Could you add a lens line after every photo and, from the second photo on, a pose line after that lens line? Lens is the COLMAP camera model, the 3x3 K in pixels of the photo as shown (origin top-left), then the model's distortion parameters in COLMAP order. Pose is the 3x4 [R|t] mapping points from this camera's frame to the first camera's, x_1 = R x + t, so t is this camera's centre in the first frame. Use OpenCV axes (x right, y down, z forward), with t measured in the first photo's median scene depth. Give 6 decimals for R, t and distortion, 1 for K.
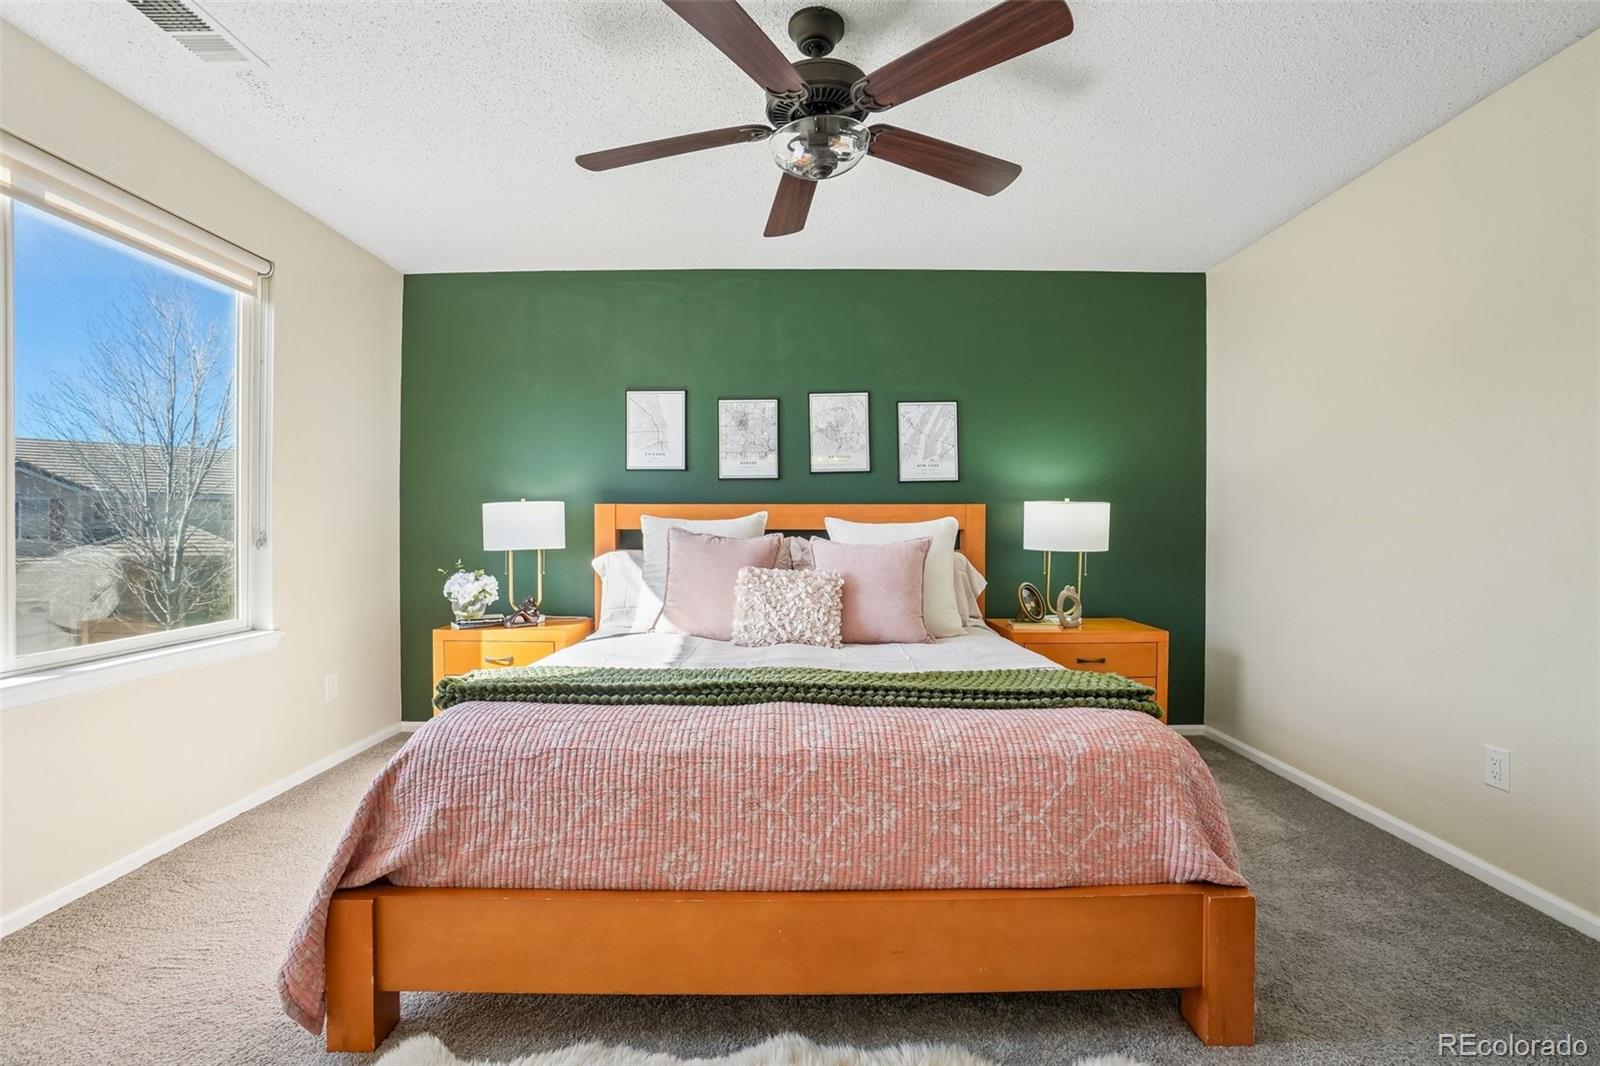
lens RADIAL K [[723.9, 0, 797.0], [0, 723.9, 531.2], [0, 0, 1]] dist [-0.049986, 0.014054]
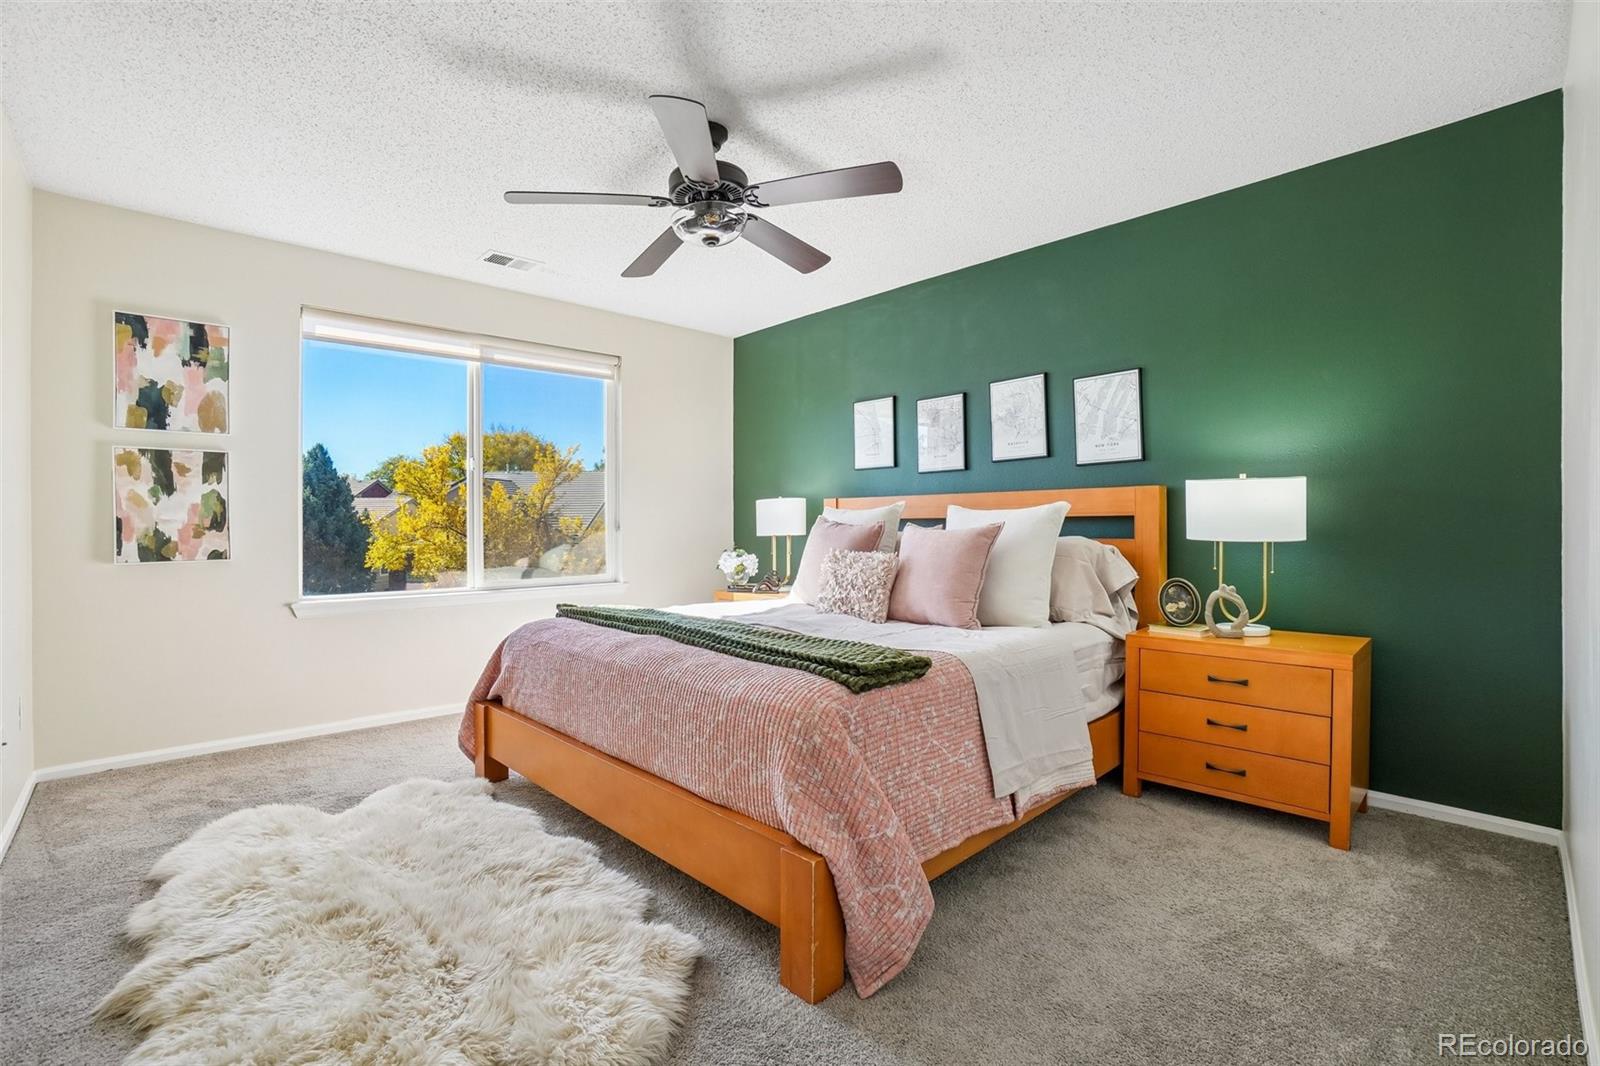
lens RADIAL K [[723.9, 0, 787.4], [0, 723.9, 531.0], [0, 0, 1]] dist [-0.049986, 0.014054]
pose [[0.682554, 0.001542, -0.730833, 0.594194], [0.000708, 0.999996, 0.002771, 0.013860], [0.730834, -0.002408, 0.682550, 0.110735]]
